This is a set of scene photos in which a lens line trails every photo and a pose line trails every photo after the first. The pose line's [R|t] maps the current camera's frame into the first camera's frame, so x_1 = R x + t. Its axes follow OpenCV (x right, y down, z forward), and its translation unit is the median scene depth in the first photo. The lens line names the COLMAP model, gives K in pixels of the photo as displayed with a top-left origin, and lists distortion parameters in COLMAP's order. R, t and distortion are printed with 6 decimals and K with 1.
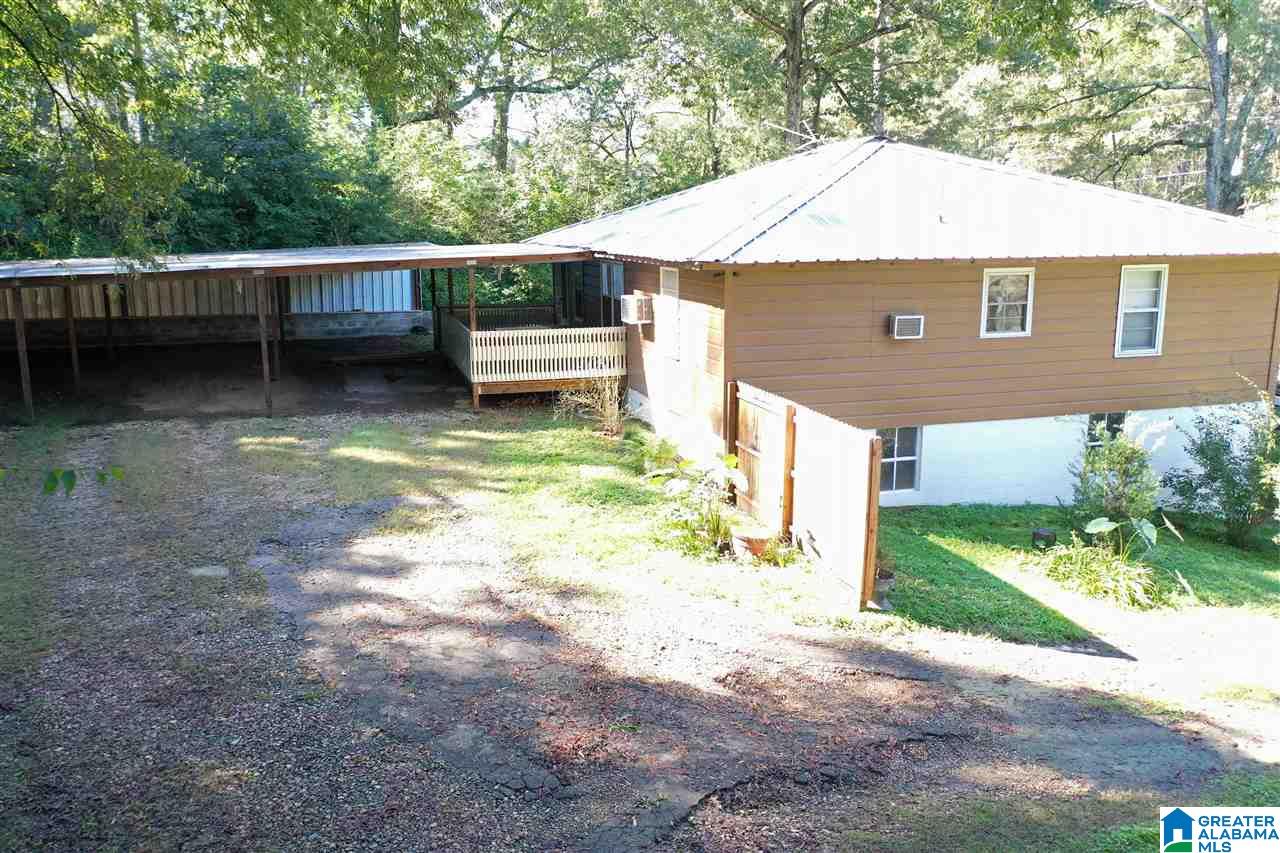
lens RADIAL K [[1023.3, 0, 640.5], [0, 1023.3, 410.8], [0, 0, 1]] dist [0.002371, 0.036823]
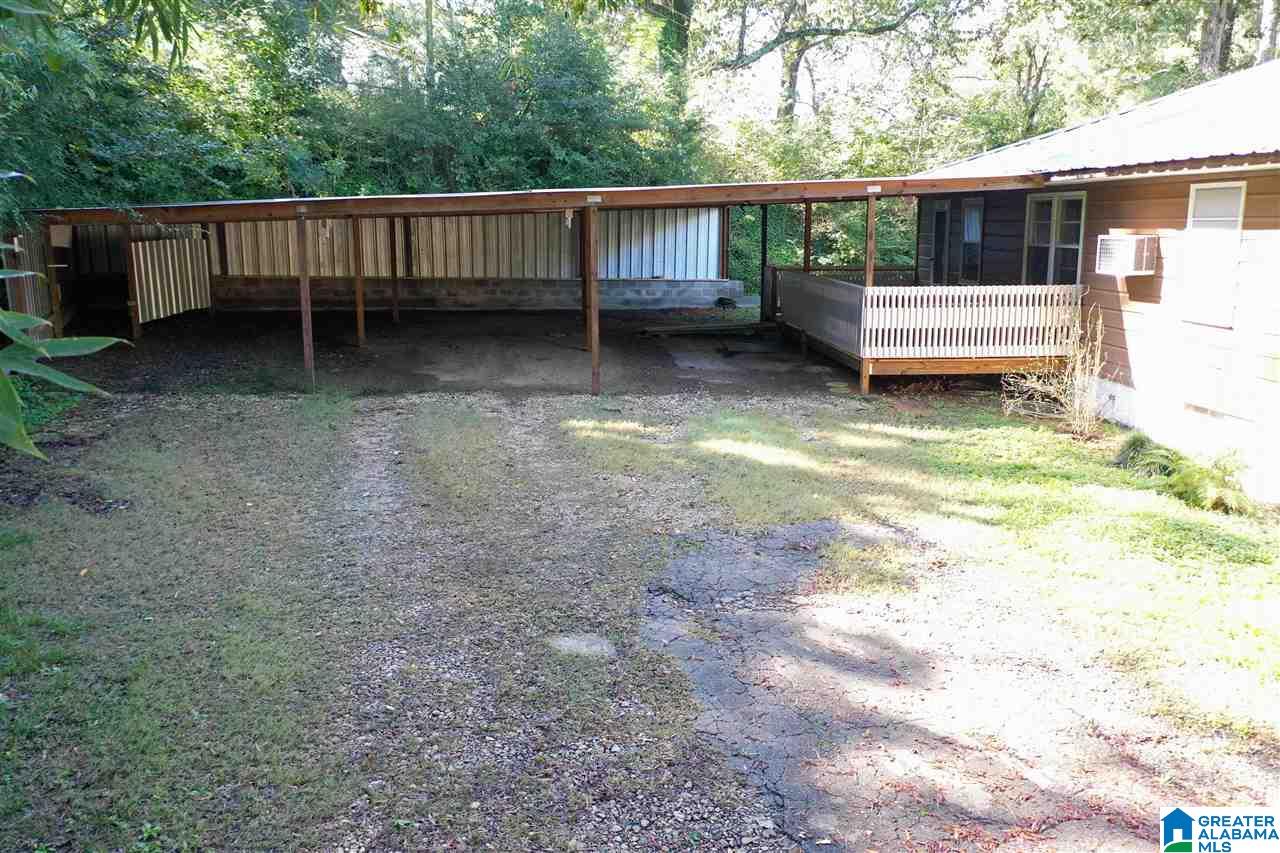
lens RADIAL K [[1023.3, 0, 640.5], [0, 1023.3, 410.8], [0, 0, 1]] dist [0.002371, 0.036823]
pose [[0.975515, 0.040150, -0.216236, -0.177045], [-0.039496, 0.999193, 0.007345, 0.012036], [0.216356, 0.001375, 0.976314, 0.290236]]
